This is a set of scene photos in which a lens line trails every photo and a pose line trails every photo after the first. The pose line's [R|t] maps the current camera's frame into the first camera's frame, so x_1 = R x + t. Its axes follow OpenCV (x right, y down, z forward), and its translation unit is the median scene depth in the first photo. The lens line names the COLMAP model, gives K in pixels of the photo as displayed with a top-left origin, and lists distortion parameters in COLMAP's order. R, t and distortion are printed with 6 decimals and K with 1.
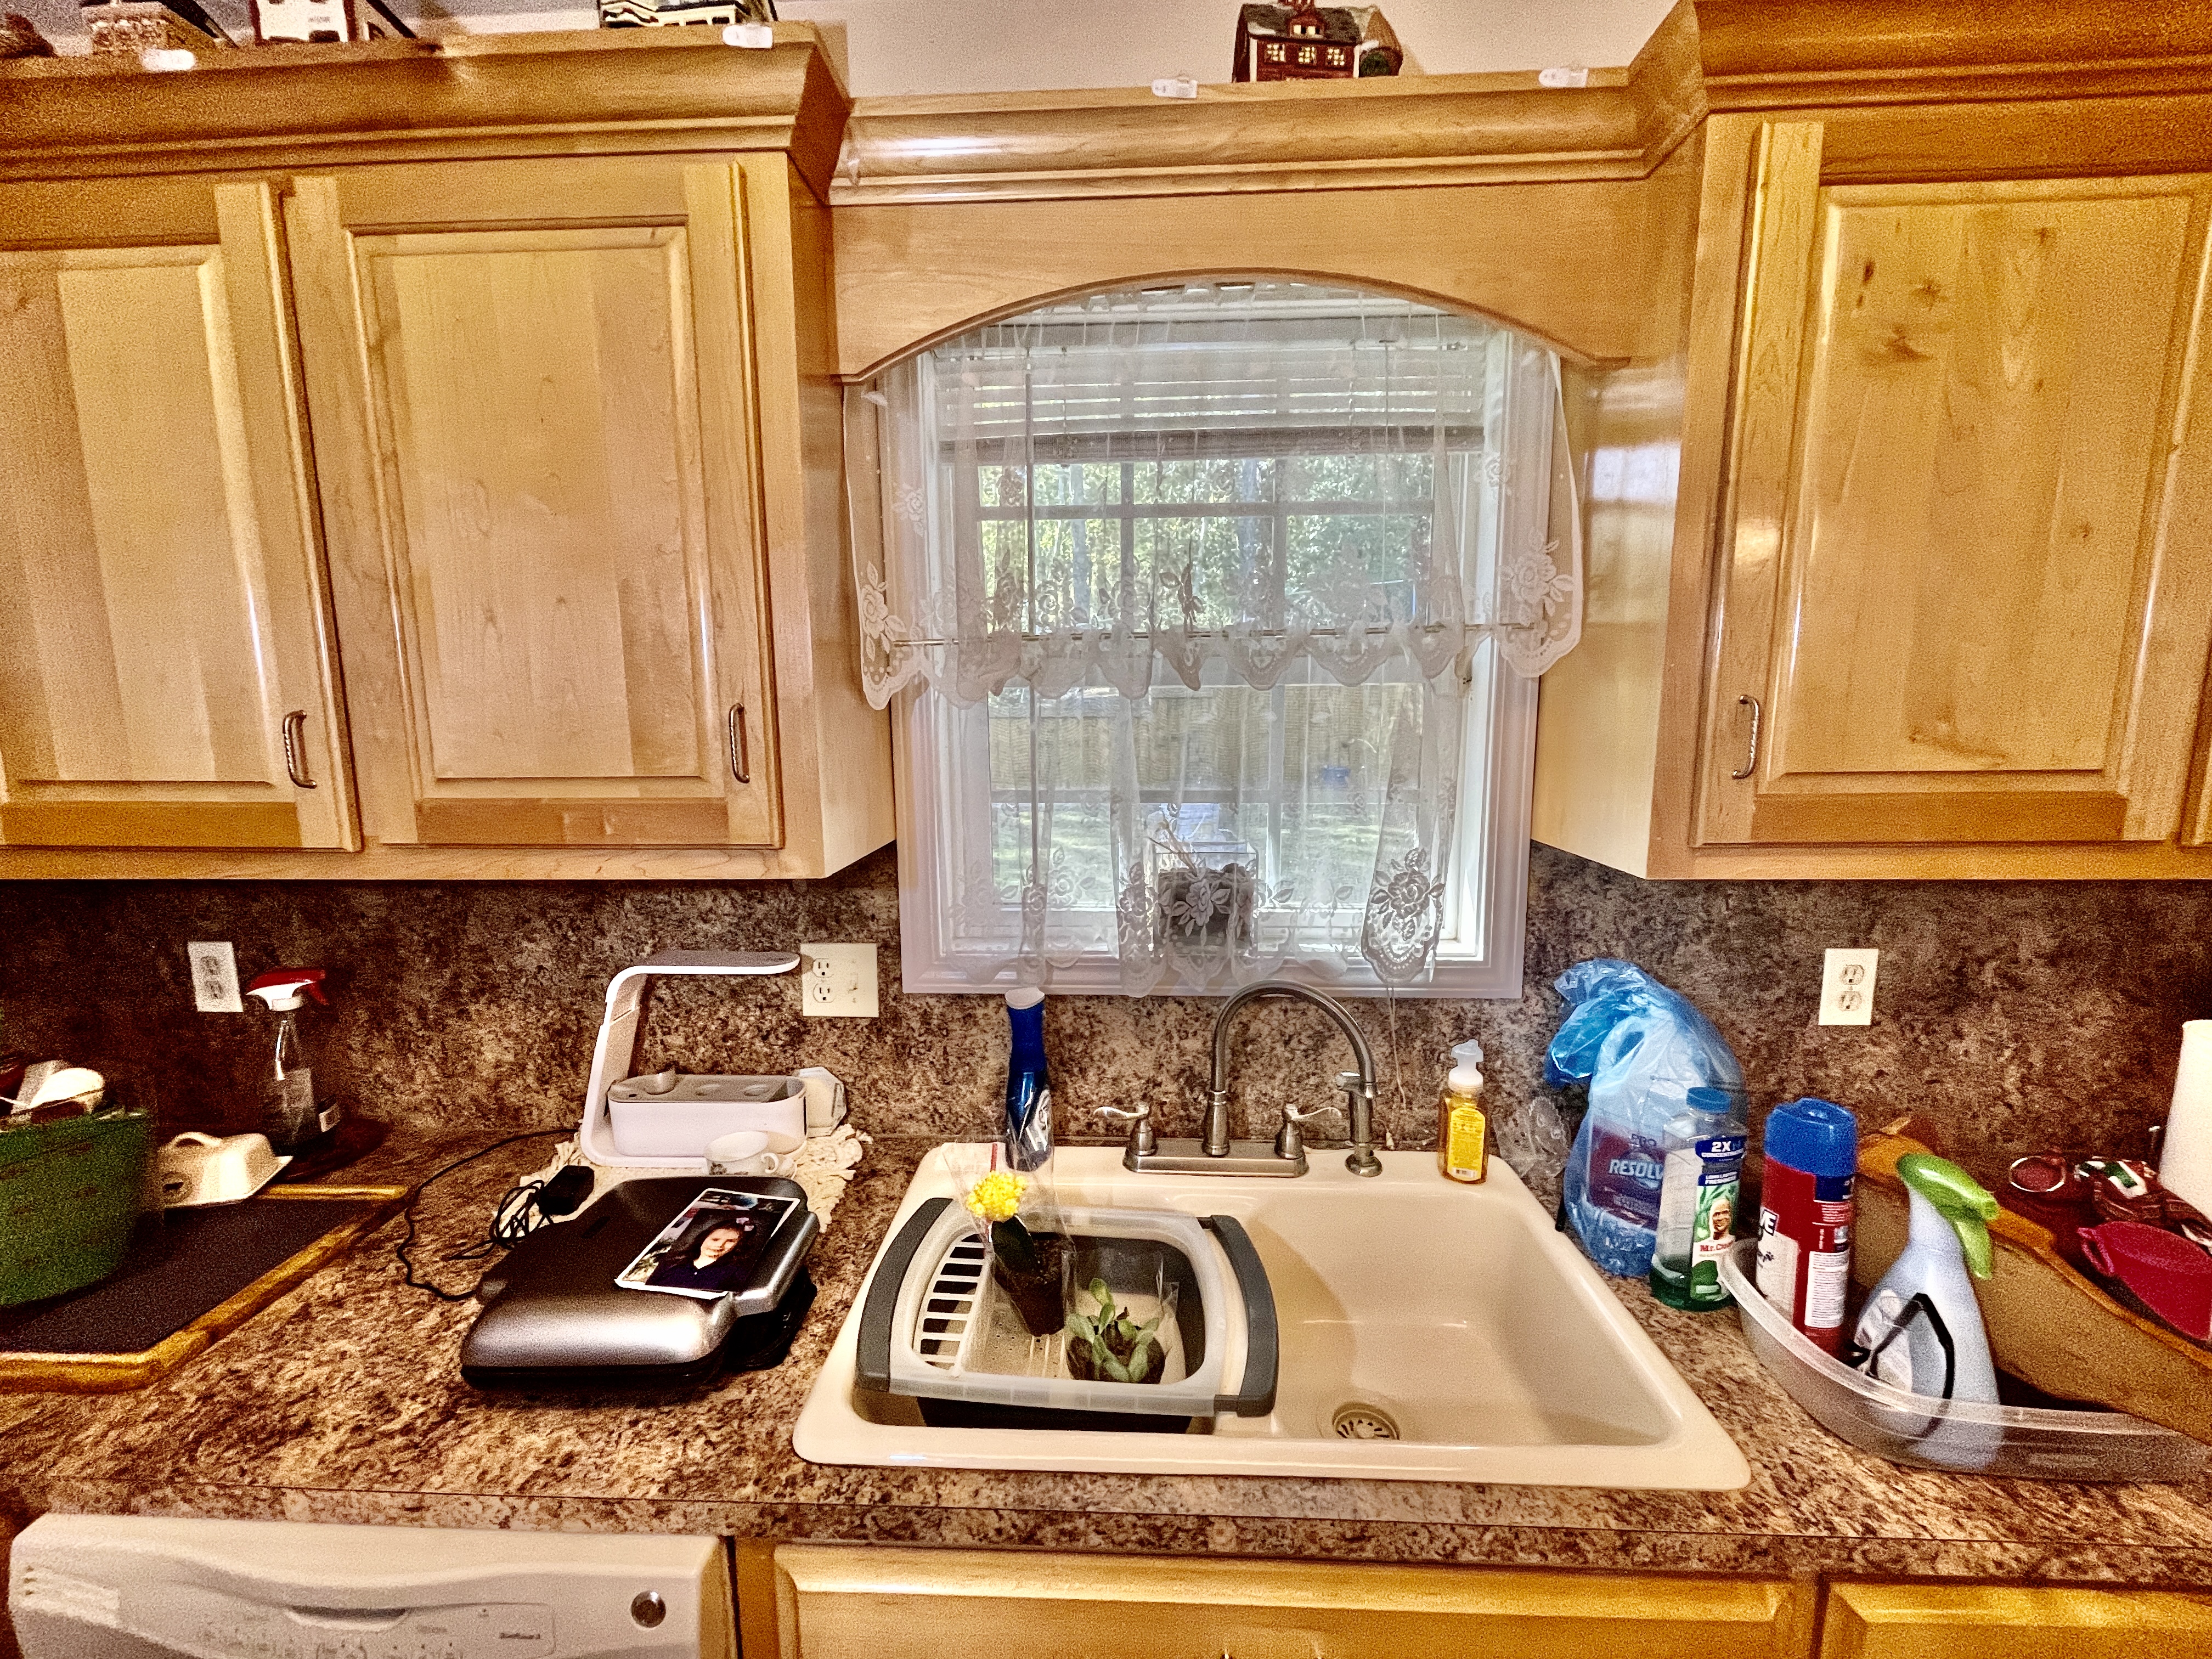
lens RADIAL K [[894.0, 0, 1101.1], [0, 894.0, 840.4], [0, 0, 1]] dist [-0.009747, -0.000022]
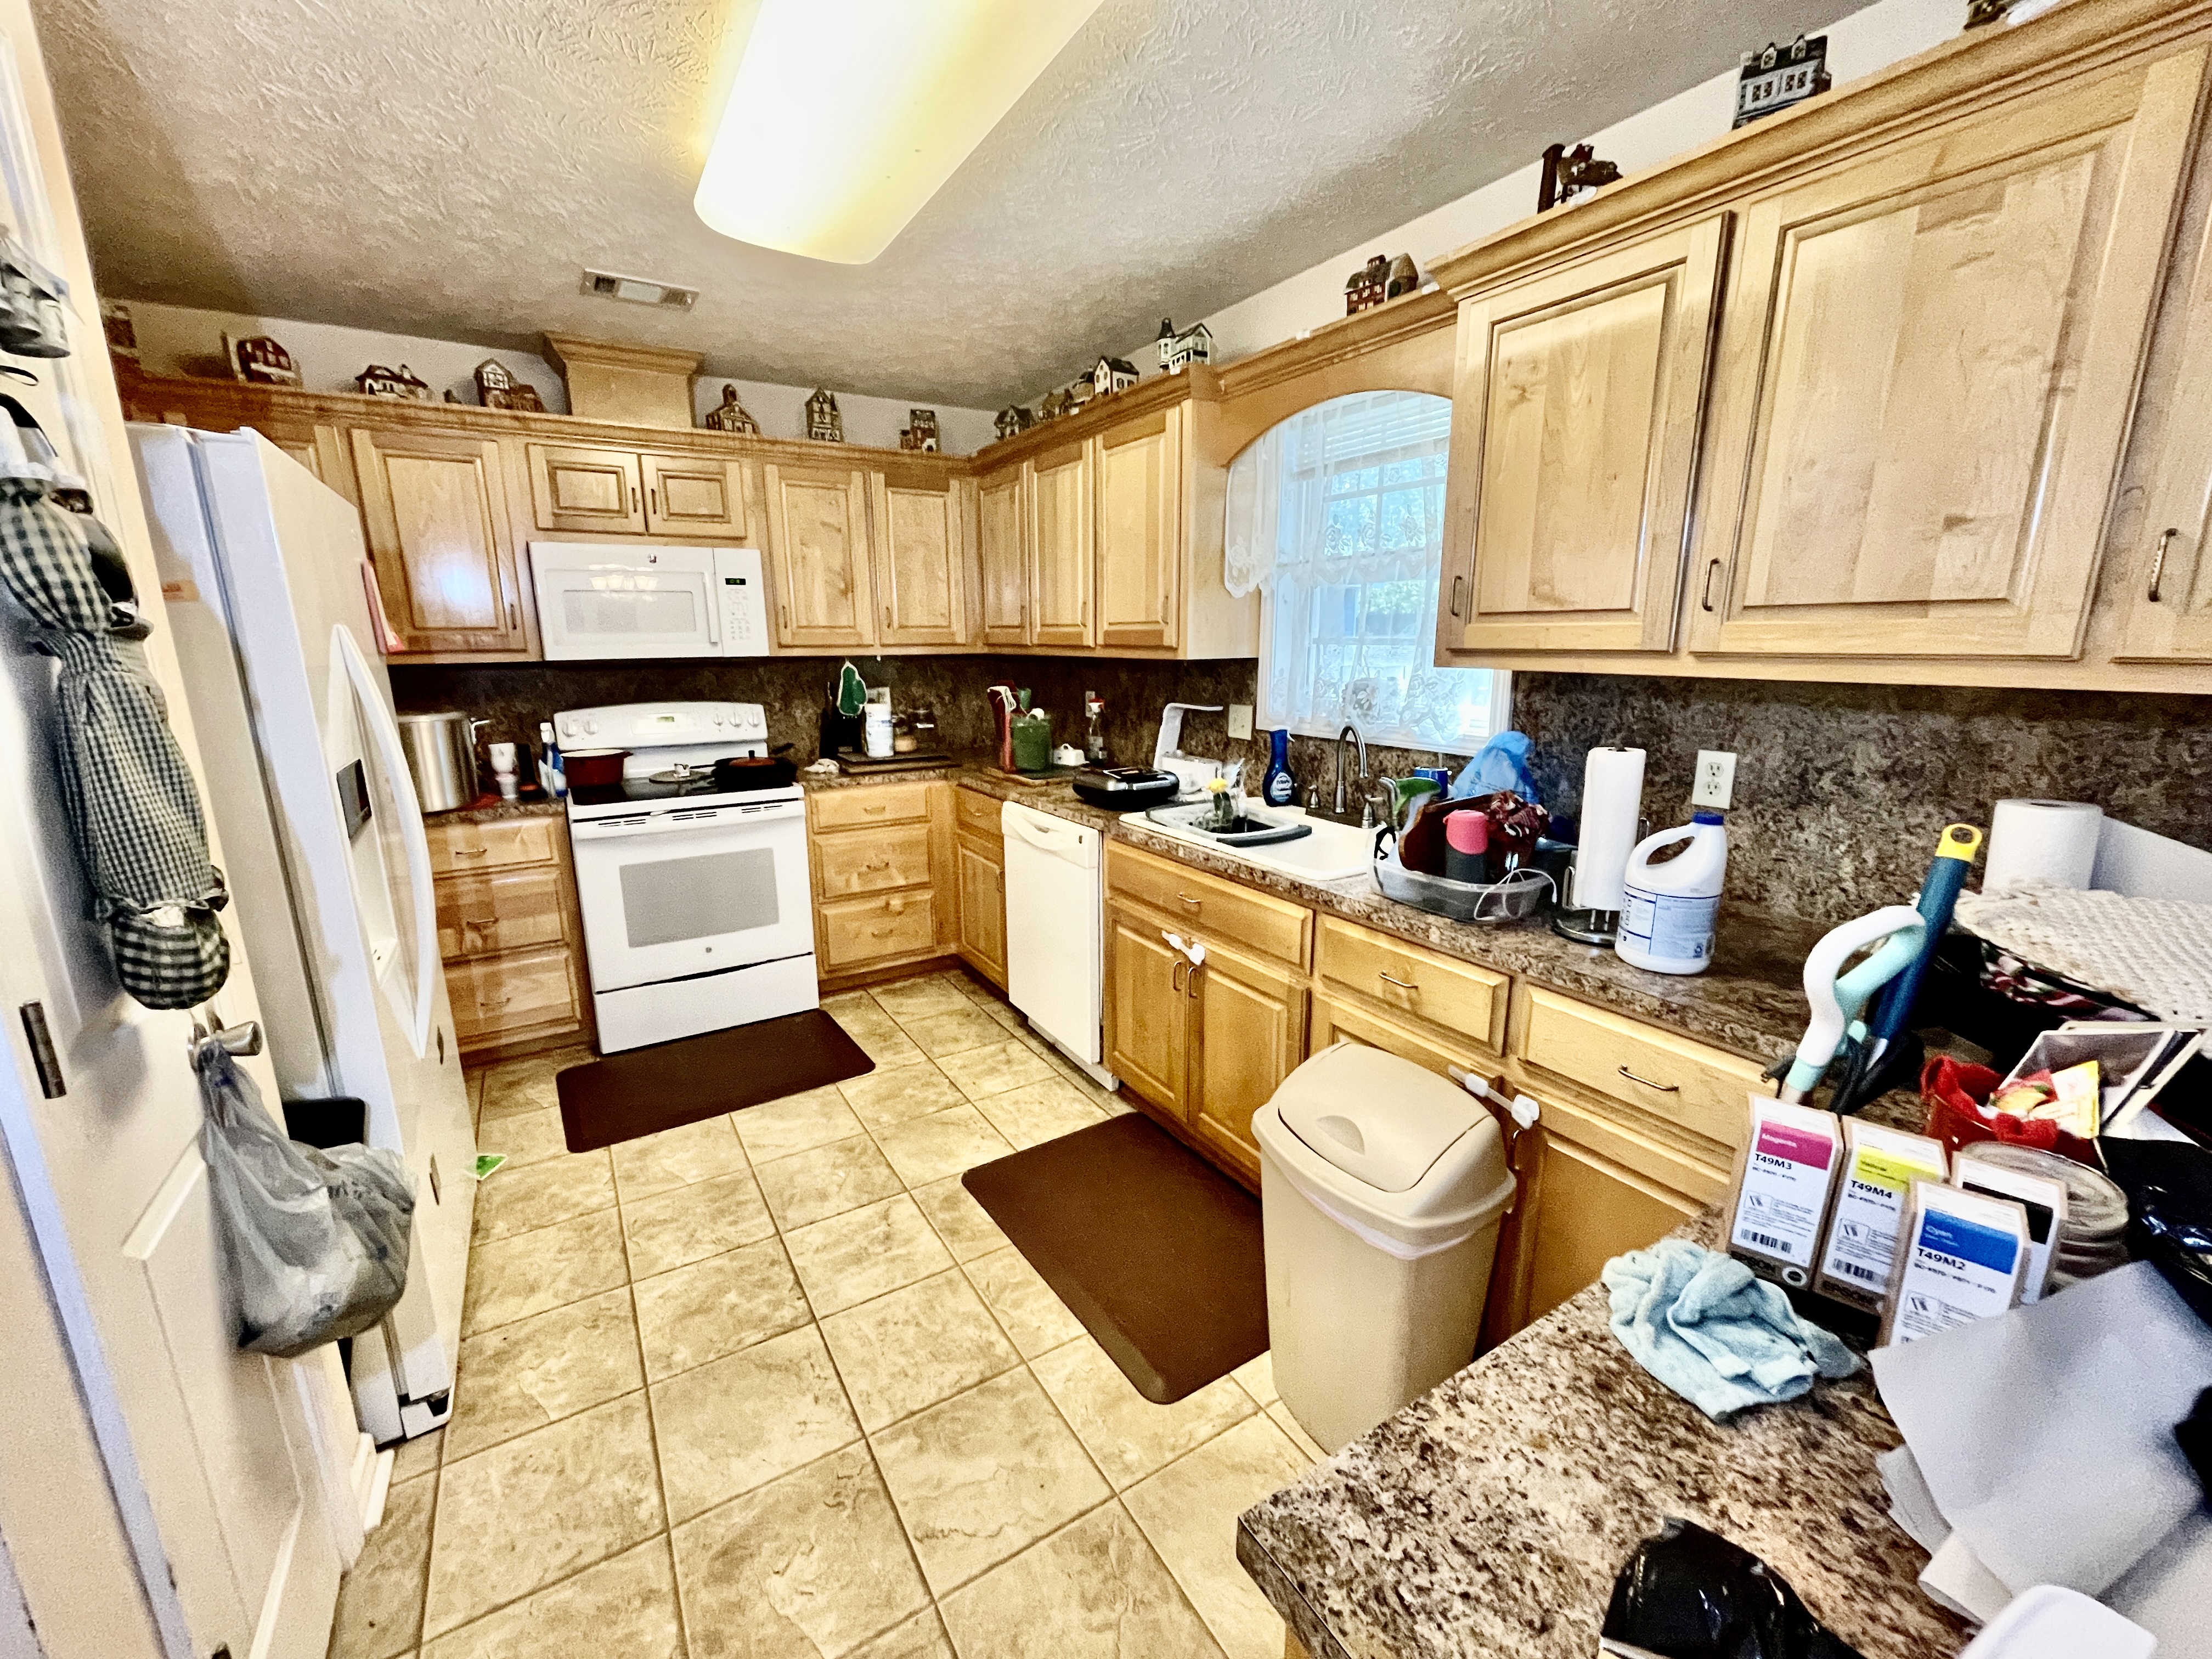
lens RADIAL K [[894.0, 0, 1101.1], [0, 894.0, 840.4], [0, 0, 1]] dist [-0.009747, -0.000022]
pose [[0.564476, 0.188947, -0.803534, 1.456726], [-0.116621, 0.981940, 0.148974, 0.164356], [0.817170, 0.009617, 0.576316, -0.629672]]
